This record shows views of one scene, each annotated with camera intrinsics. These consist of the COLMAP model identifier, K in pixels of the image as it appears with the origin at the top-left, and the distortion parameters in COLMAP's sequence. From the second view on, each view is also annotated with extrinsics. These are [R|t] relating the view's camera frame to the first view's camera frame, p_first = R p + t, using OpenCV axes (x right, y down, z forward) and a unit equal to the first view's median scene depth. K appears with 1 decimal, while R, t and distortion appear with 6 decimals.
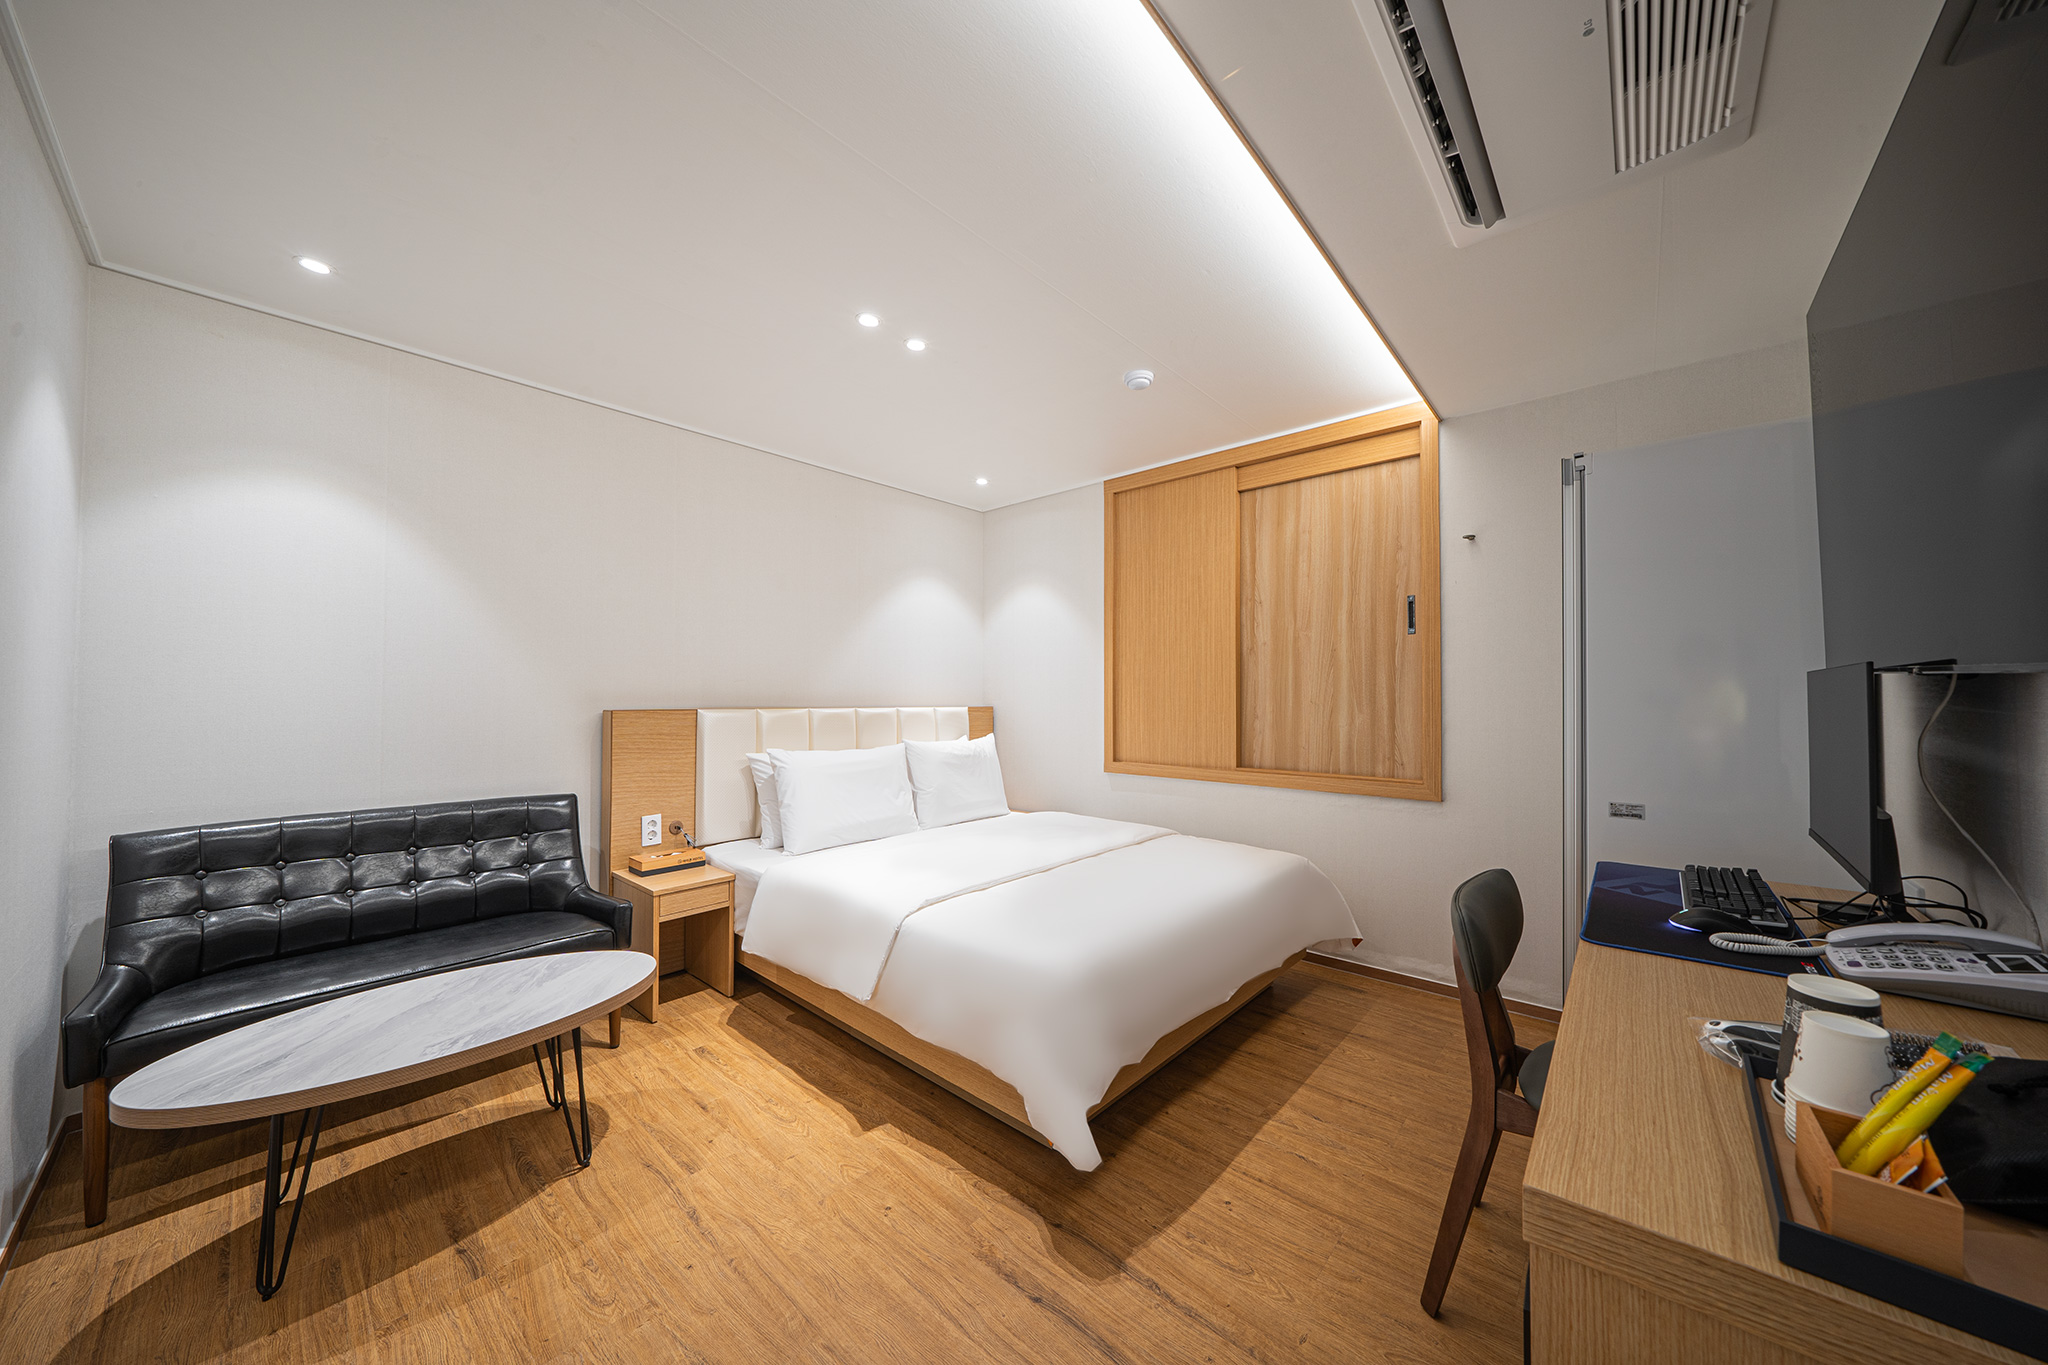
lens RADIAL K [[683.5, 0, 1029.9], [0, 683.5, 678.9], [0, 0, 1]] dist [-0.000143, 0.000065]
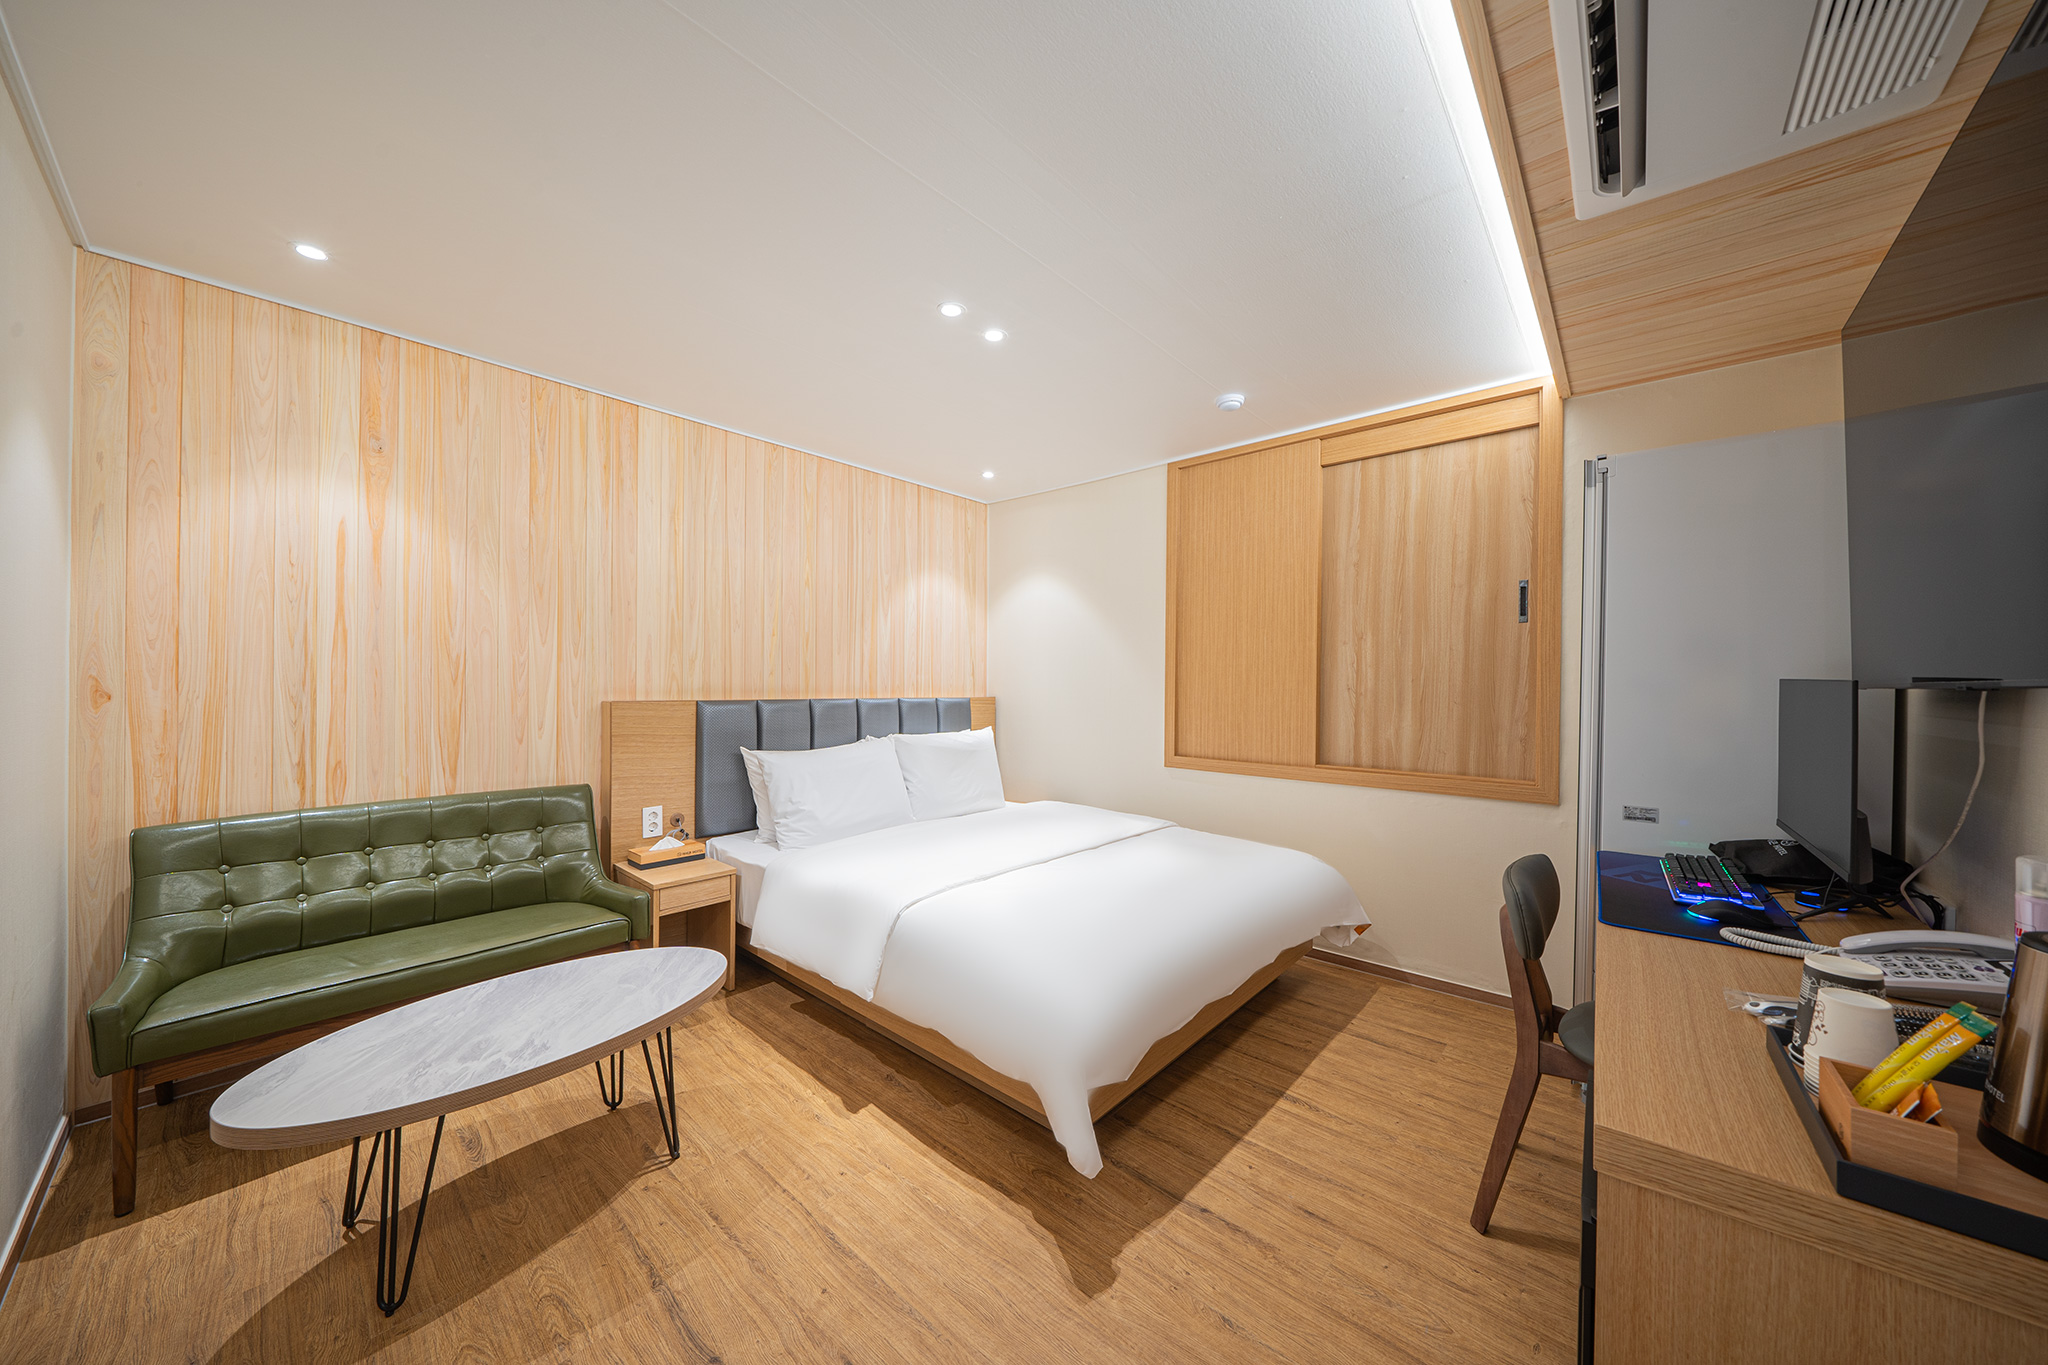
lens RADIAL K [[697.3, 0, 1024.9], [0, 697.3, 694.5], [0, 0, 1]] dist [-0.001889, -0.000174]
pose [[0.999939, 0.010562, -0.003225, -0.055901], [-0.010458, 0.999473, 0.030734, 0.005473], [0.003548, -0.030698, 0.999522, 0.032371]]
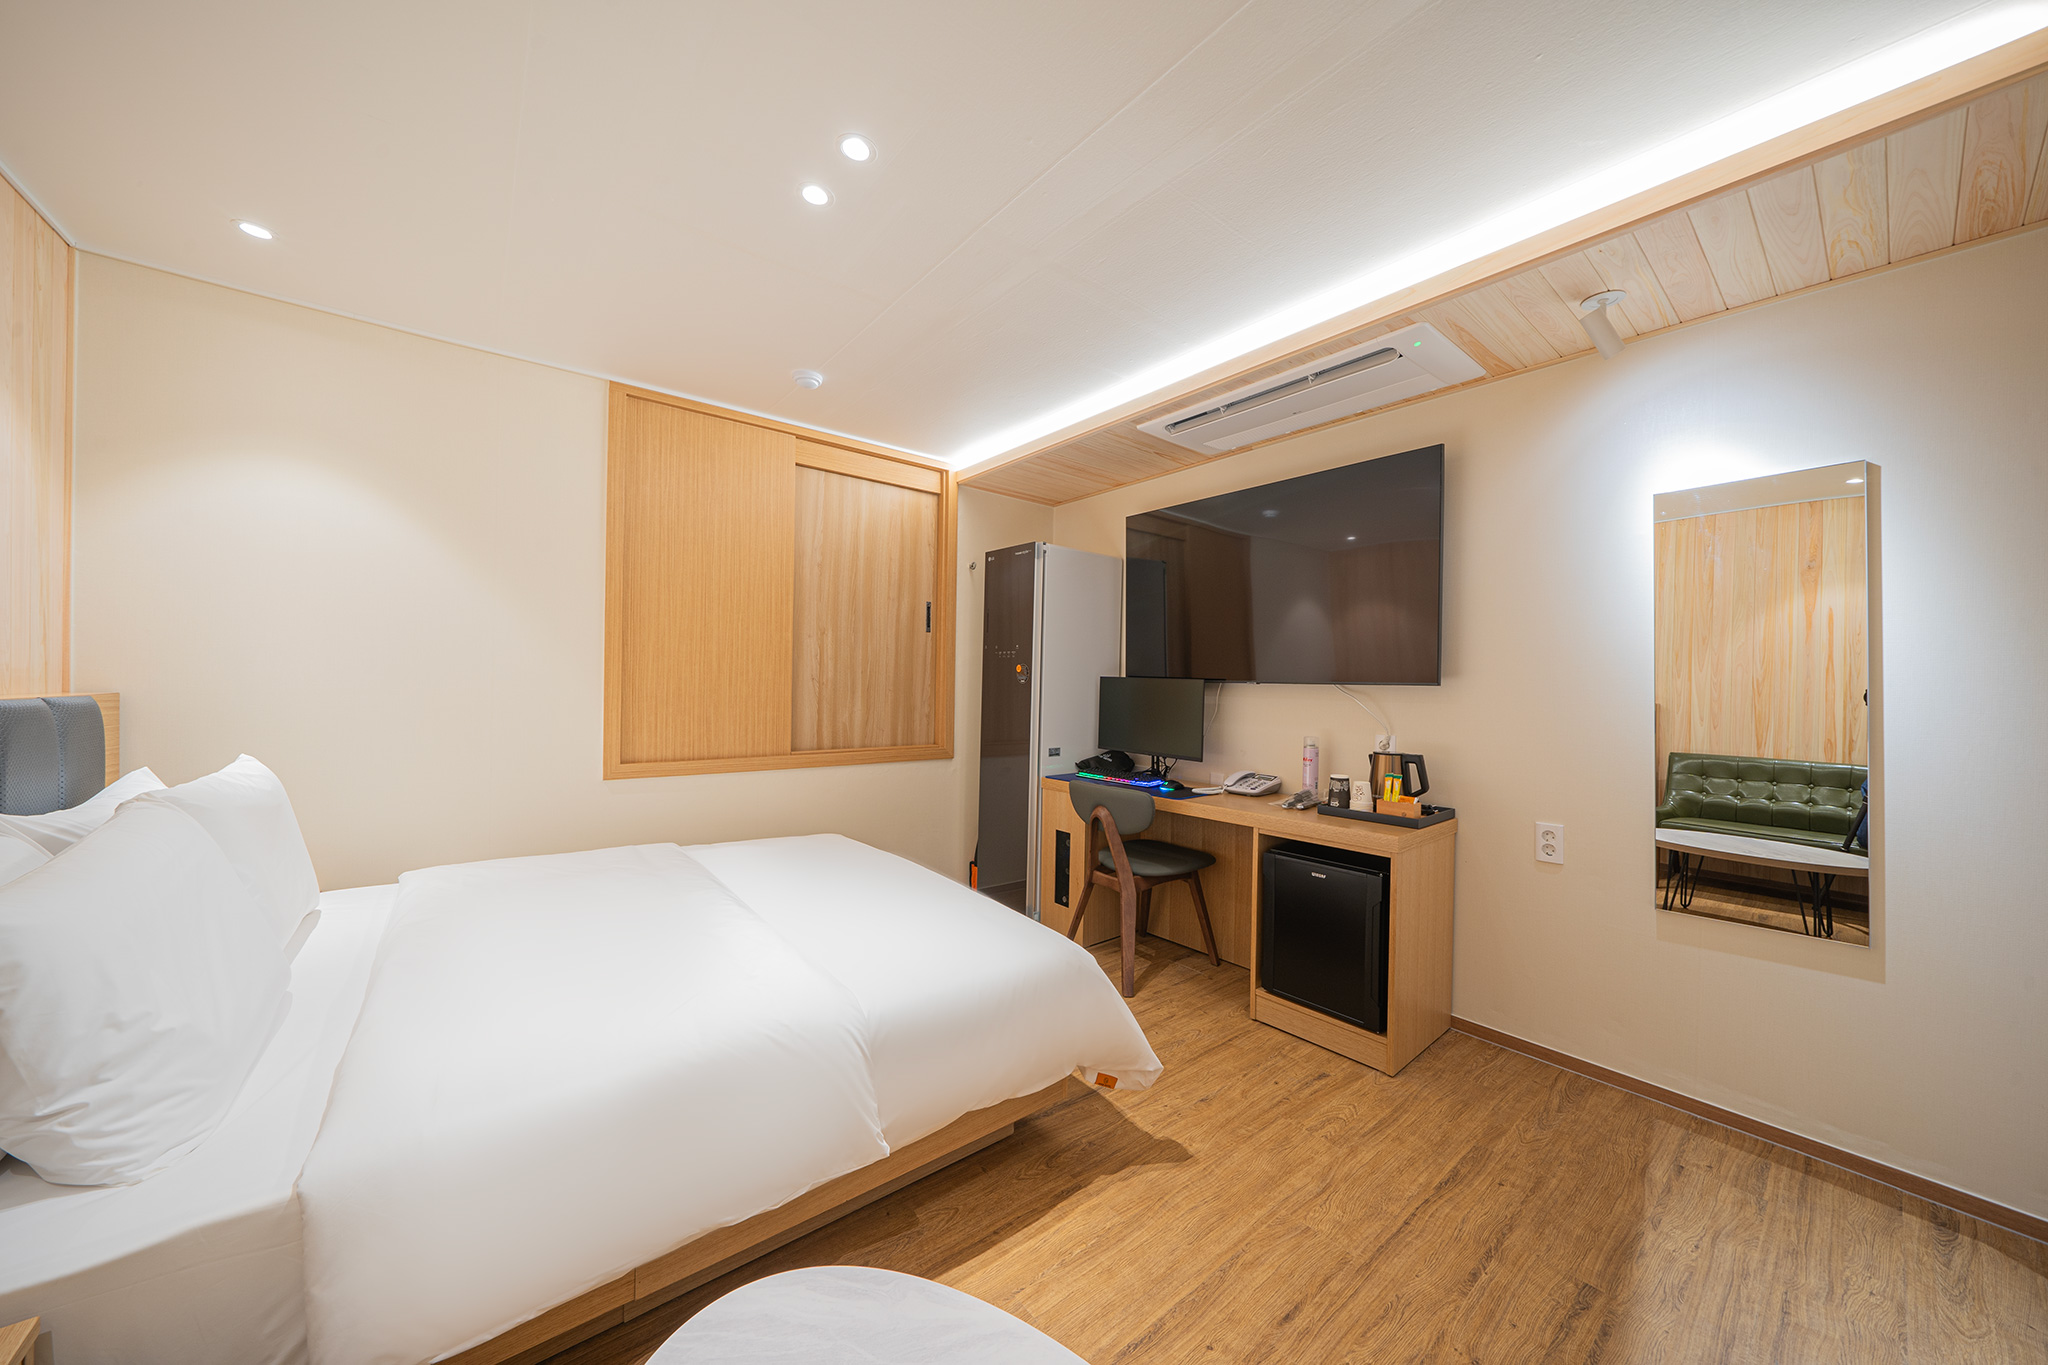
lens RADIAL K [[697.3, 0, 1024.9], [0, 697.3, 694.5], [0, 0, 1]] dist [-0.001889, -0.000174]
pose [[0.172203, -0.012037, 0.984988, -0.373342], [-0.031354, 0.999352, 0.017694, 0.012681], [-0.984562, -0.033930, 0.171714, 0.316323]]
